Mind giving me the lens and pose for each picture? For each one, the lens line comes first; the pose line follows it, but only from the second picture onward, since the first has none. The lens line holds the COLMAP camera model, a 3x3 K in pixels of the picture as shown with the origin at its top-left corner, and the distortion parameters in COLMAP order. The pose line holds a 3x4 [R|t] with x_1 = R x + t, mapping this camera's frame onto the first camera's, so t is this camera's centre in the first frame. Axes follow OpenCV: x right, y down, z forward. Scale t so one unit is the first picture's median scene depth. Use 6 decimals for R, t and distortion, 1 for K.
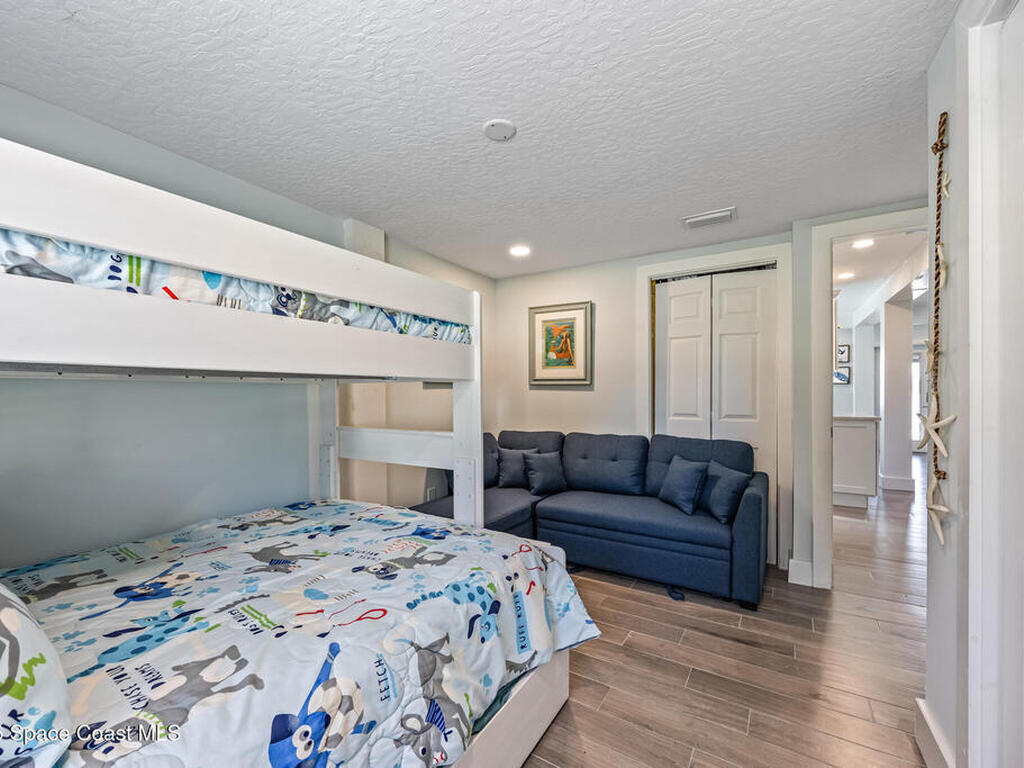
lens RADIAL K [[437.6, 0, 512.0], [0, 437.6, 384.0], [0, 0, 1]] dist [-0.000518, -0.000061]
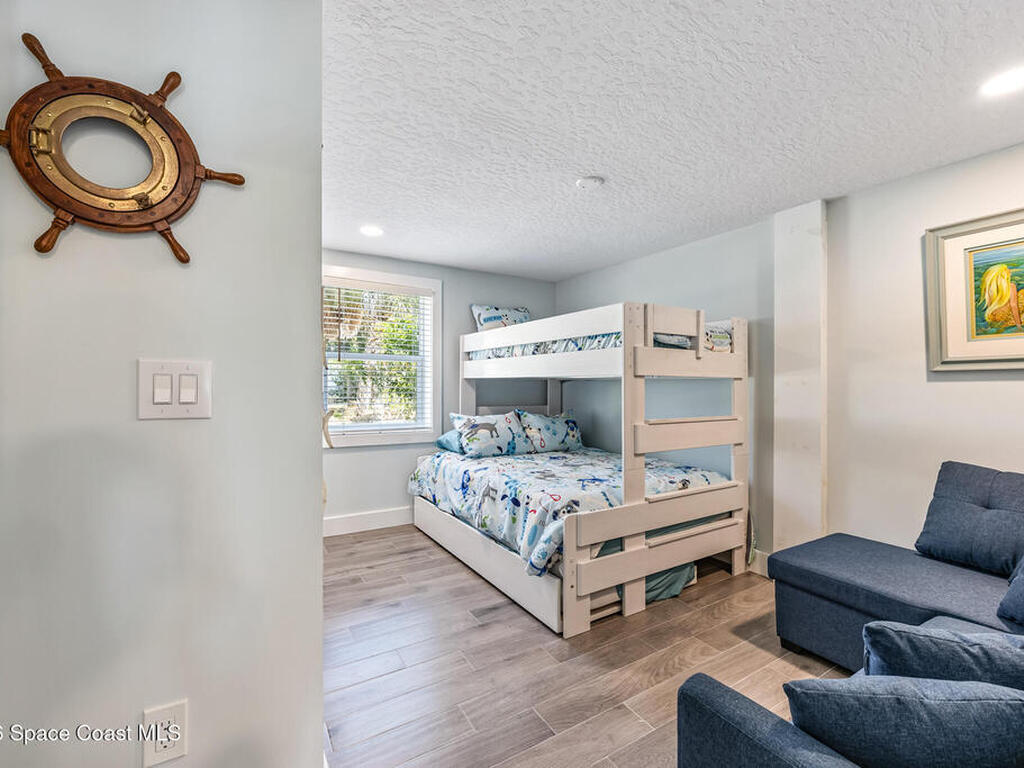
lens RADIAL K [[437.6, 0, 512.0], [0, 437.6, 384.0], [0, 0, 1]] dist [-0.000518, -0.000061]
pose [[-0.448429, -0.002039, -0.893816, 1.486822], [0.008560, 0.999942, -0.006575, 0.031100], [0.893777, -0.010600, -0.448385, 1.605746]]
